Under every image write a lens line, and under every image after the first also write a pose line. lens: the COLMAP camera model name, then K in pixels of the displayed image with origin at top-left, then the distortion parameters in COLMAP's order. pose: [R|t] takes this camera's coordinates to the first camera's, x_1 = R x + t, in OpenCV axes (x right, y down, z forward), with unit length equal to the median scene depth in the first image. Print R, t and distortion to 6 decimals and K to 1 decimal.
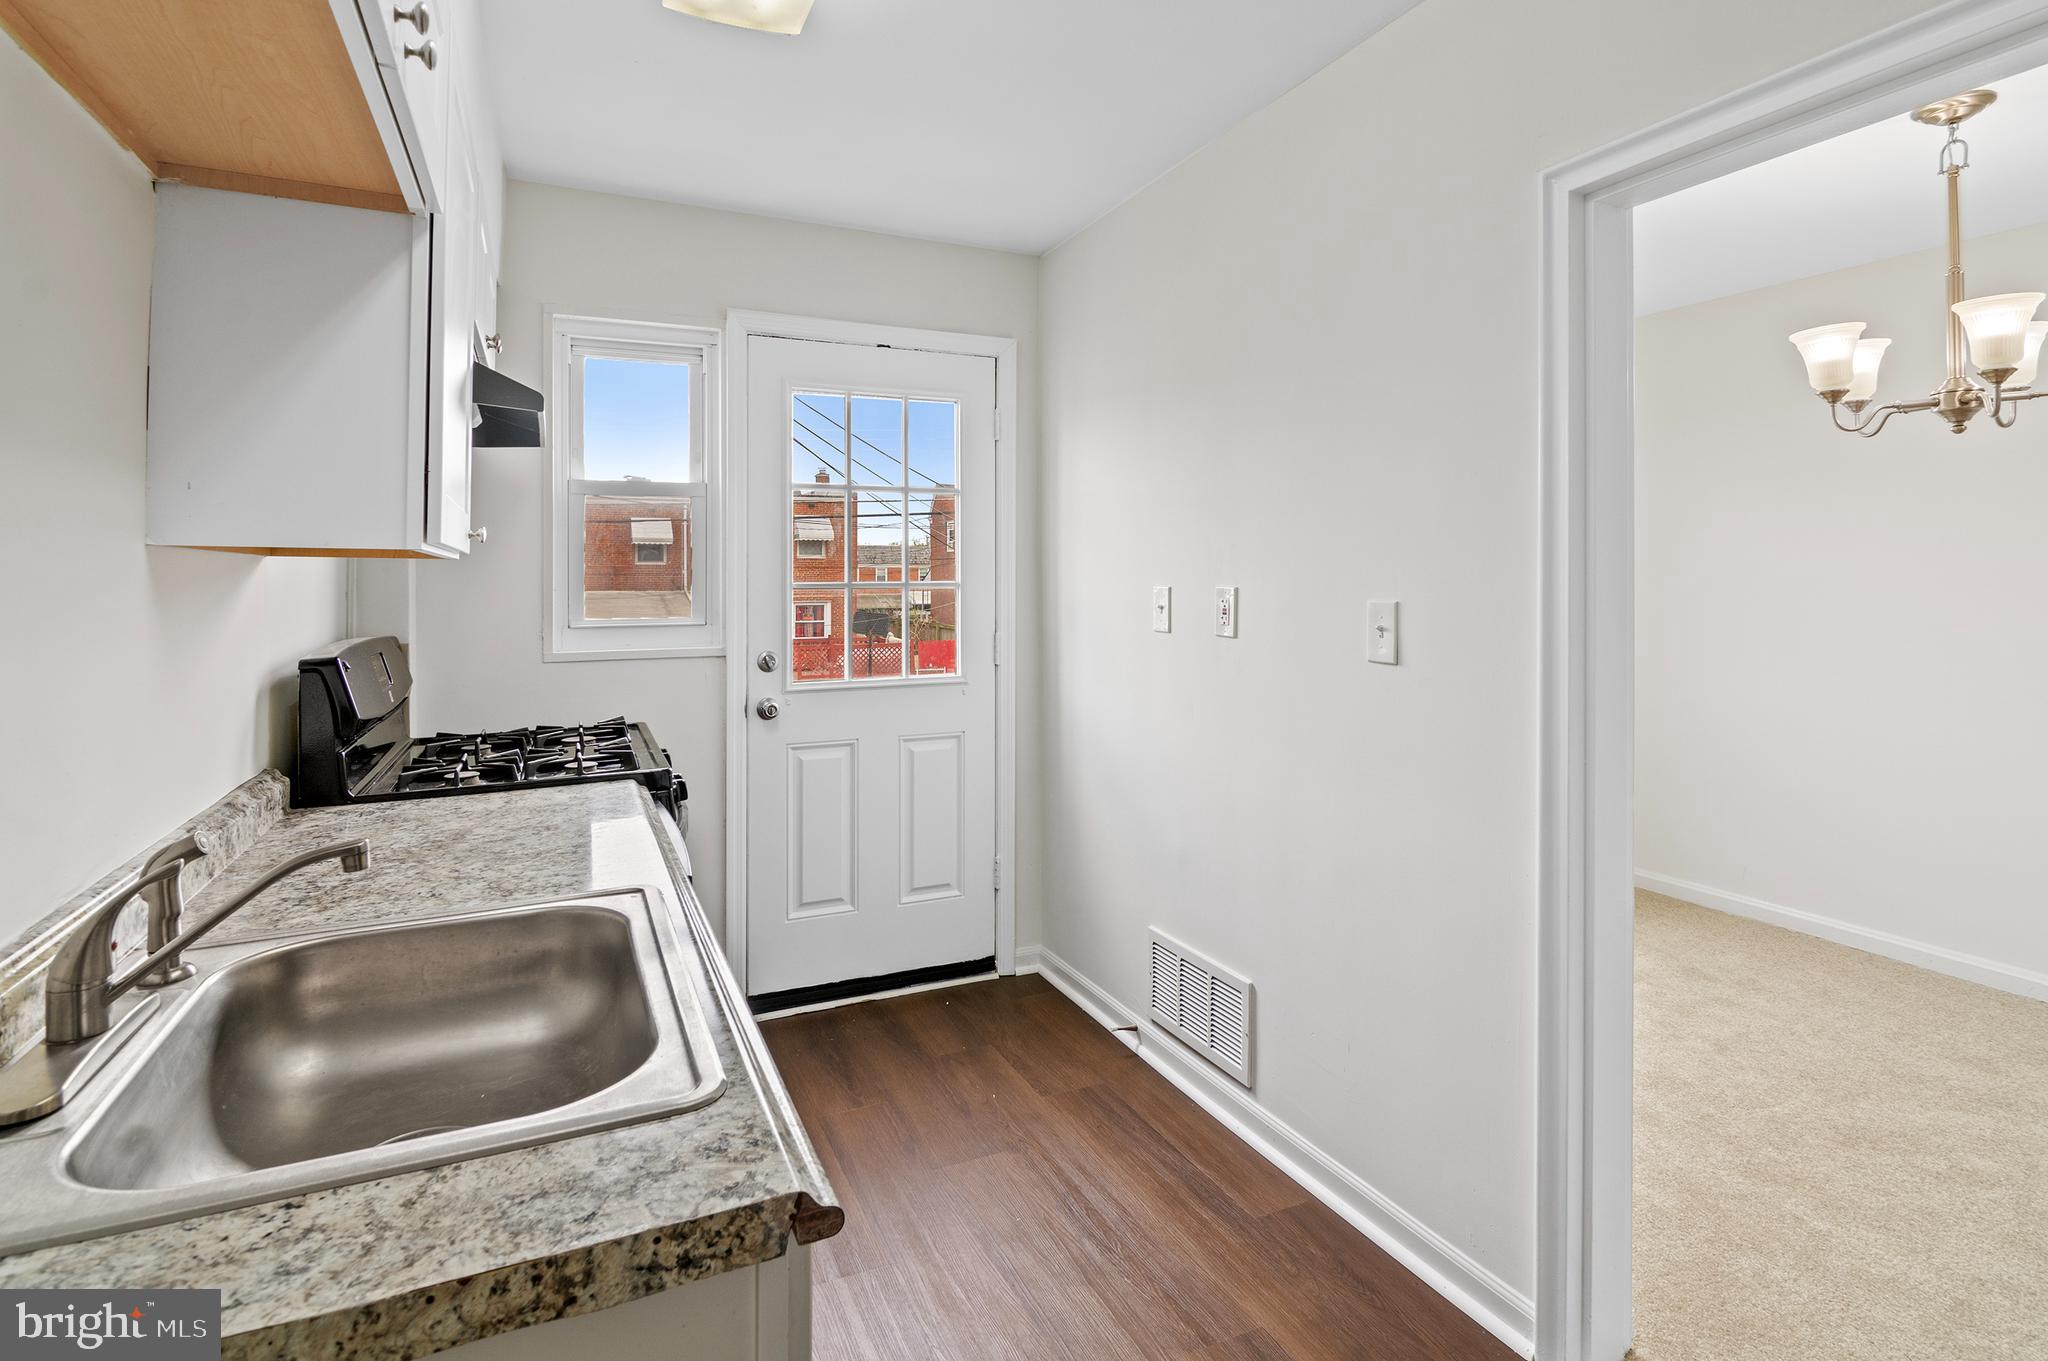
lens RADIAL K [[1008.7, 0, 1012.0], [0, 1008.7, 576.8], [0, 0, 1]] dist [-0.007178, 0.000147]
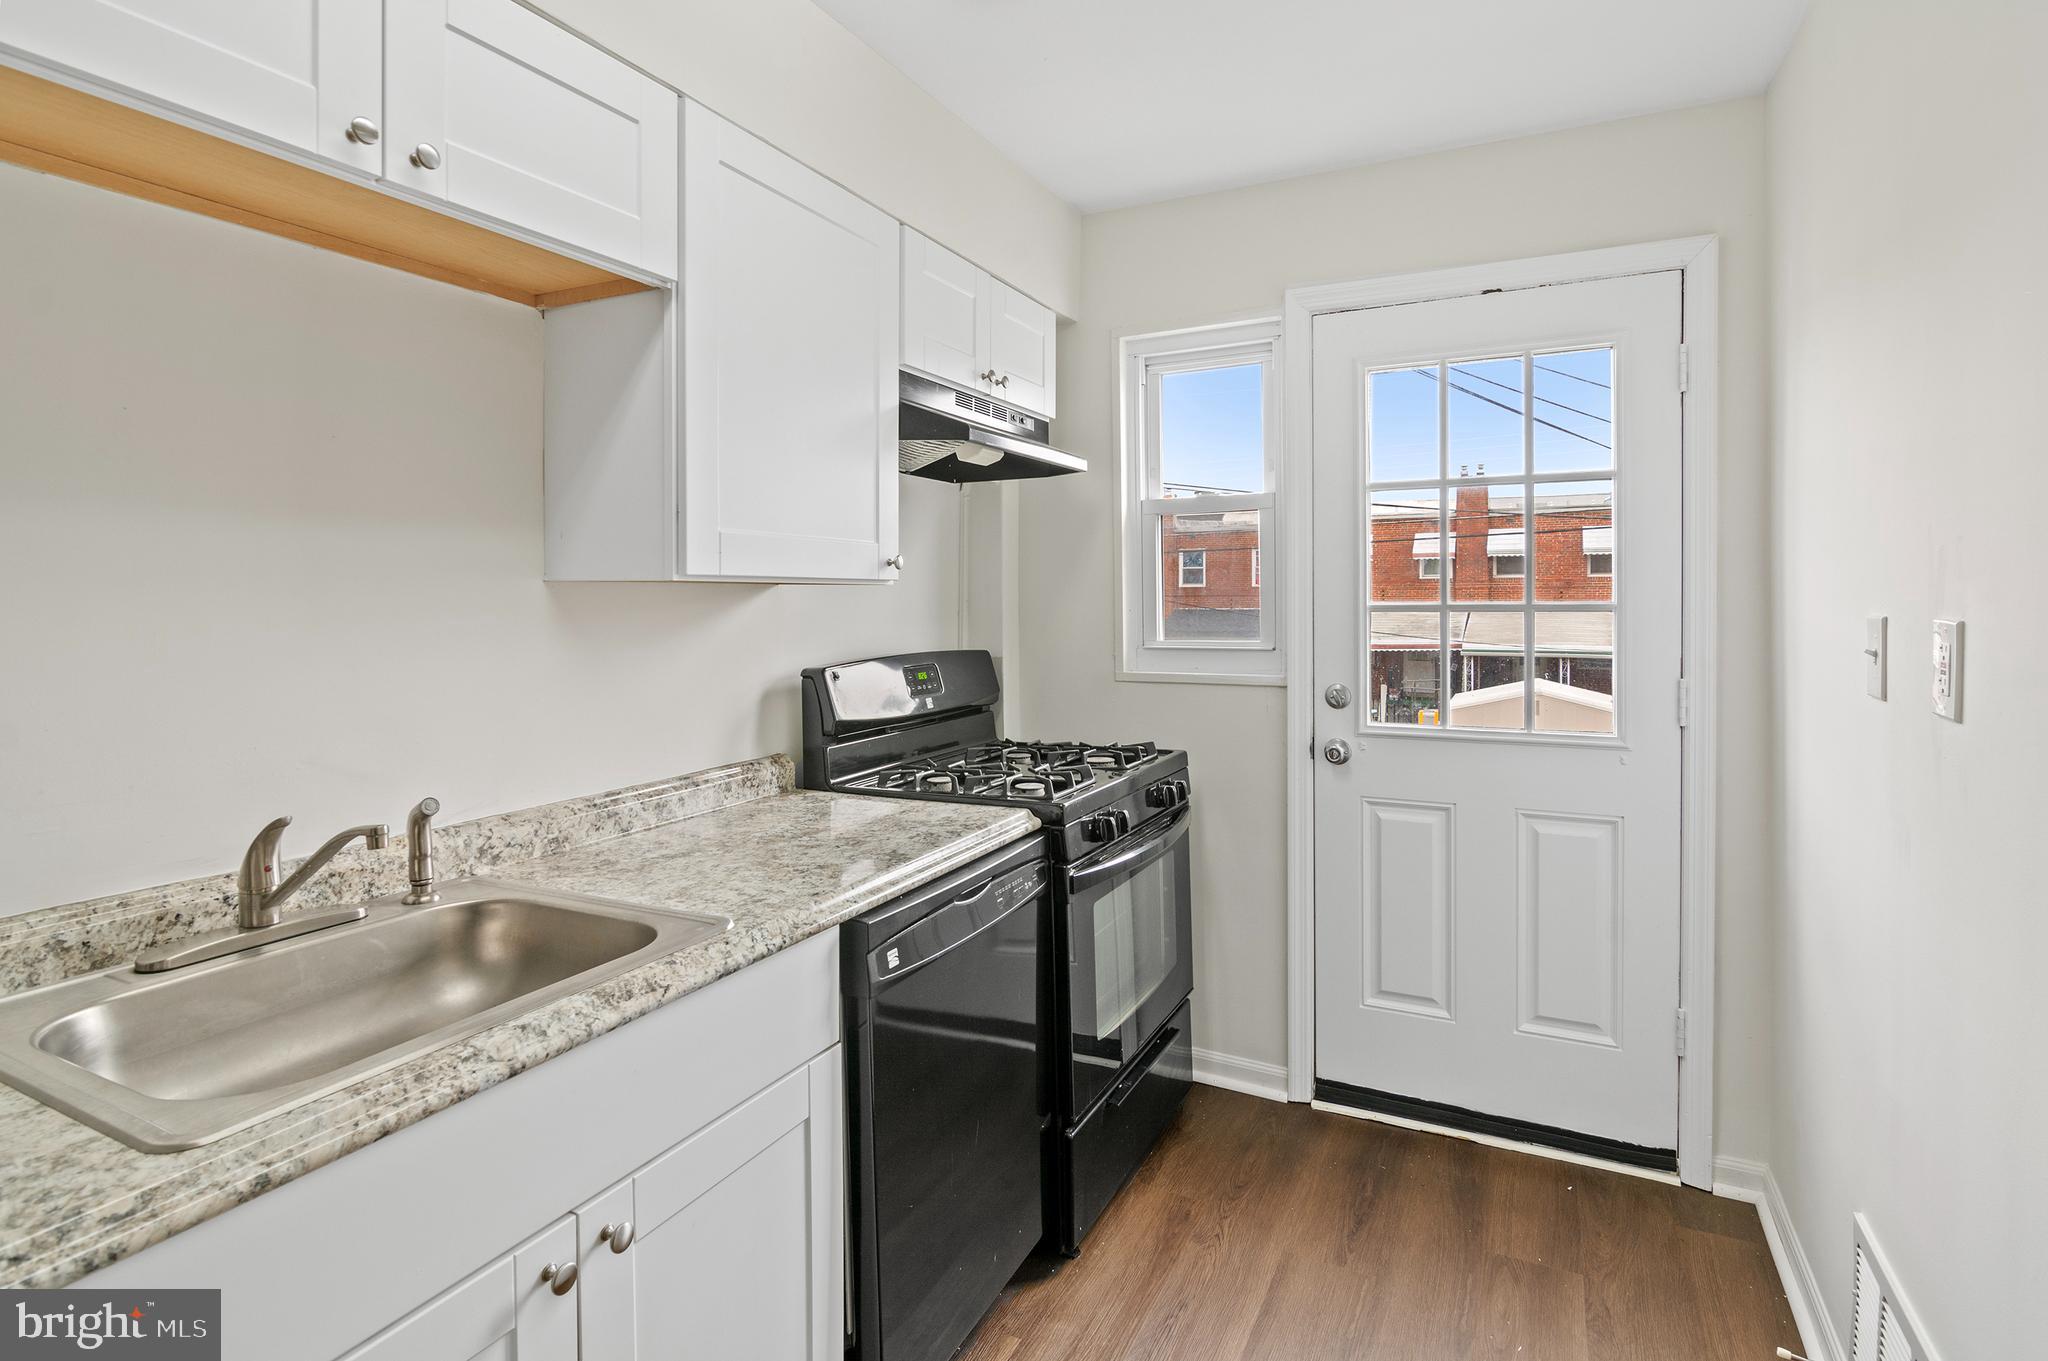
lens RADIAL K [[1008.7, 0, 1018.9], [0, 1008.7, 611.3], [0, 0, 1]] dist [-0.007178, 0.000147]
pose [[0.637622, 0.011024, -0.770271, 0.243460], [0.005049, 0.999816, 0.018489, -0.004831], [0.770333, -0.015678, 0.637449, 0.255267]]
